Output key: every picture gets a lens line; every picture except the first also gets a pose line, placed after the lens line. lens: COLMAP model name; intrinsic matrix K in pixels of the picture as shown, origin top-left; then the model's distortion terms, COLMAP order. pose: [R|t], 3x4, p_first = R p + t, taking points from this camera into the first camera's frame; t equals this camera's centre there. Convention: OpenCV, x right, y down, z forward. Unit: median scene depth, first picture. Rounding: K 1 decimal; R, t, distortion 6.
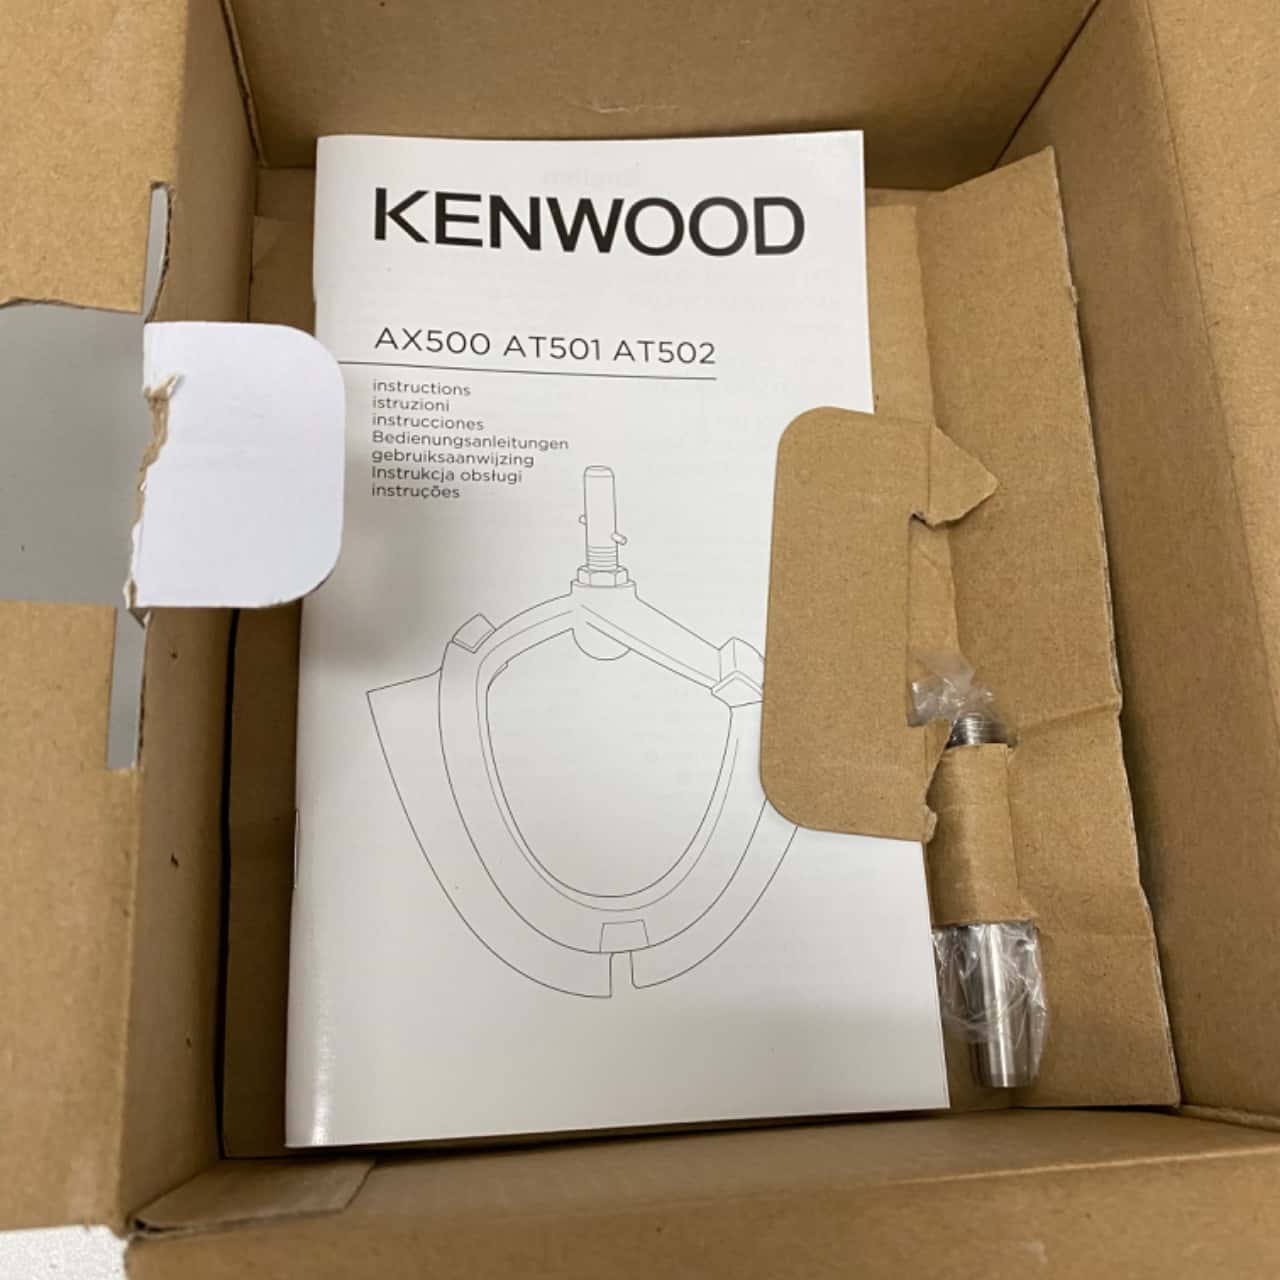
lens RADIAL K [[1124.8, 0, 640.0], [0, 1124.8, 640.0], [0, 0, 1]] dist [0.002607, -0.186062]
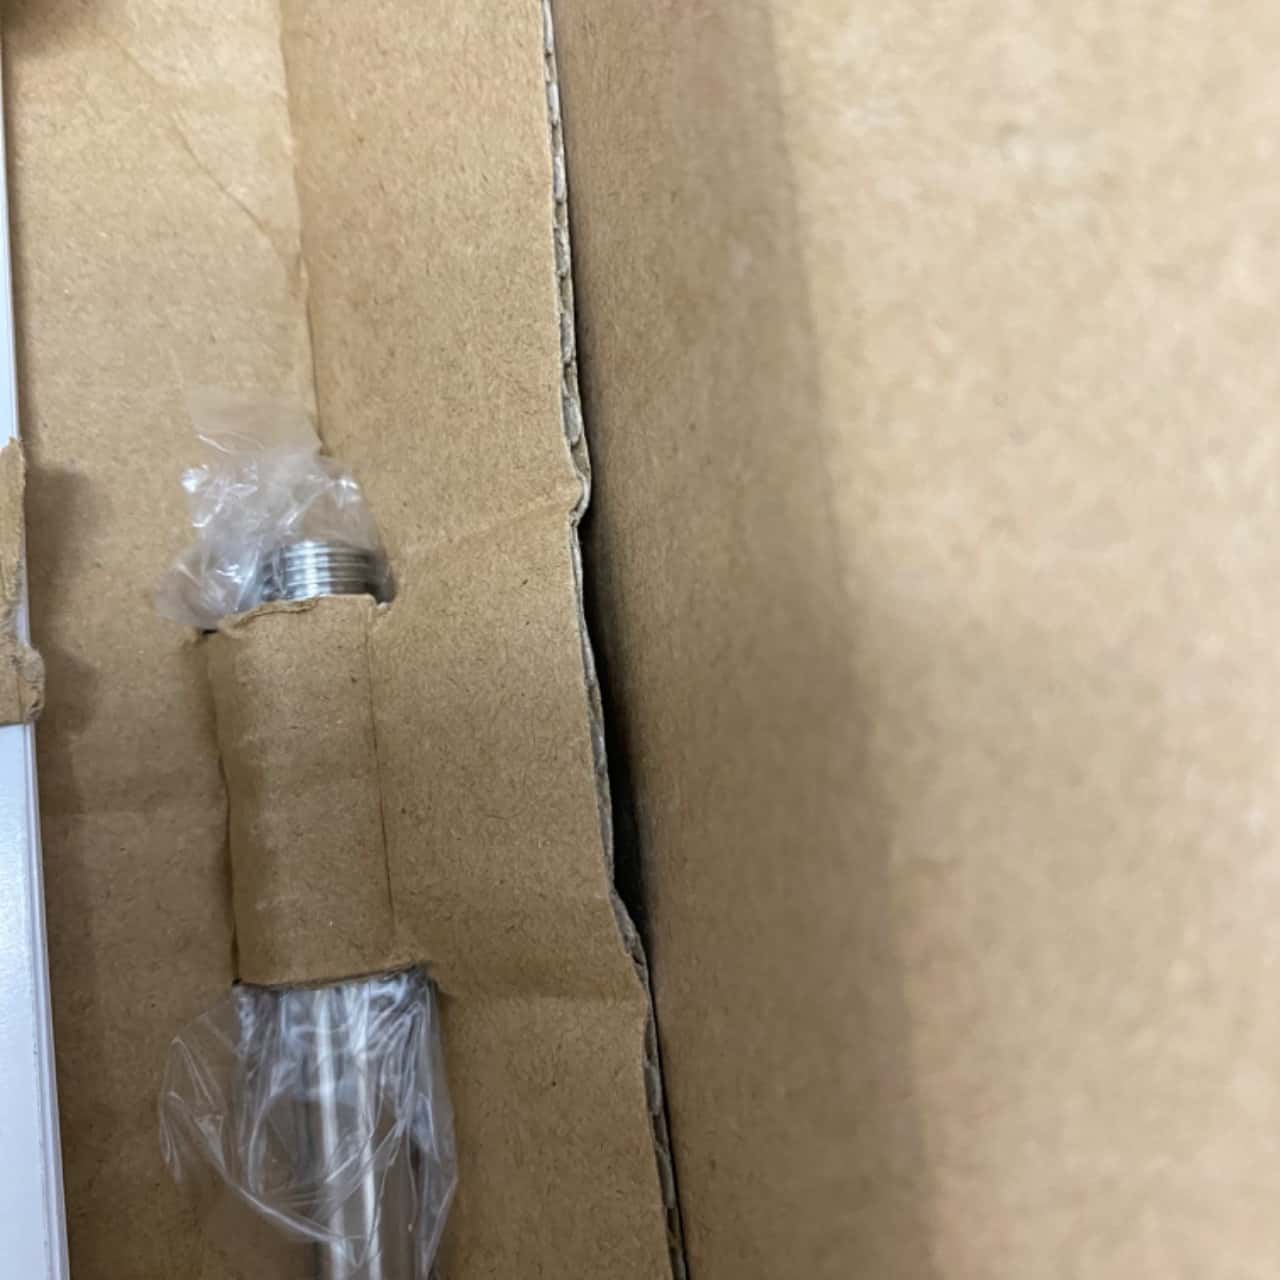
lens RADIAL K [[1265.5, 0, 640.0], [0, 1265.5, 640.0], [0, 0, 1]] dist [-0.003078, -0.197776]
pose [[0.976685, -0.056734, 0.207044, 0.330179], [0.028820, 0.990368, 0.135425, 0.044055], [-0.212733, -0.126301, 0.968913, 0.470690]]
